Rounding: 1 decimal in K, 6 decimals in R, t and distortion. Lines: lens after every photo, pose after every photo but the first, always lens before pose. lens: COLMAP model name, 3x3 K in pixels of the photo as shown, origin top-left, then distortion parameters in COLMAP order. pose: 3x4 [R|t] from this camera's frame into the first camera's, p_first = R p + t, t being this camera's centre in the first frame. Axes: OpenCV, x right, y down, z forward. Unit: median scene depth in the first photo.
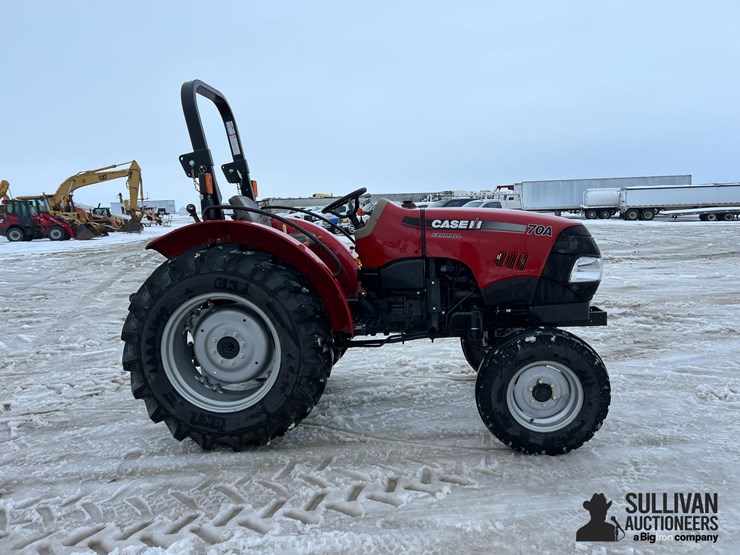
lens RADIAL K [[556.3, 0, 375.0], [0, 556.3, 287.8], [0, 0, 1]] dist [0.019890, -0.000158]
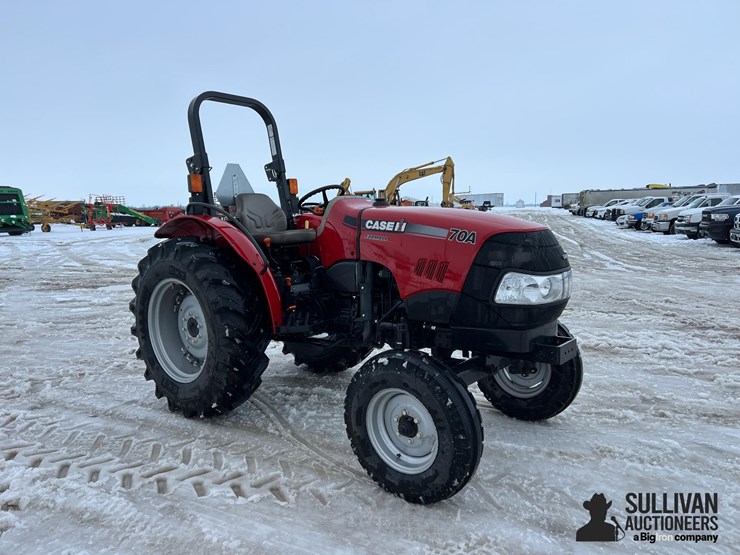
lens RADIAL K [[551.4, 0, 371.7], [0, 551.4, 297.9], [0, 0, 1]] dist [0.066950, -0.067229]
pose [[0.831095, 0.101585, -0.546774, 0.635173], [-0.084522, 0.994827, 0.056355, -0.046265], [0.549670, -0.000622, 0.835381, 0.238351]]
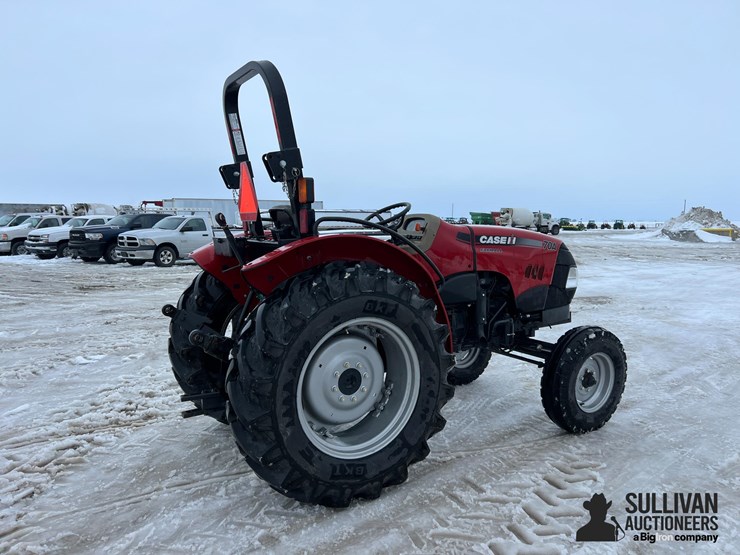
lens RADIAL K [[559.5, 0, 370.4], [0, 559.5, 291.9], [0, 0, 1]] dist [0.009406, 0.000376]
pose [[0.801227, -0.048221, 0.596415, -0.717050], [0.063168, 0.997994, -0.004171, -0.024344], [-0.595017, 0.041016, 0.802665, 0.273966]]
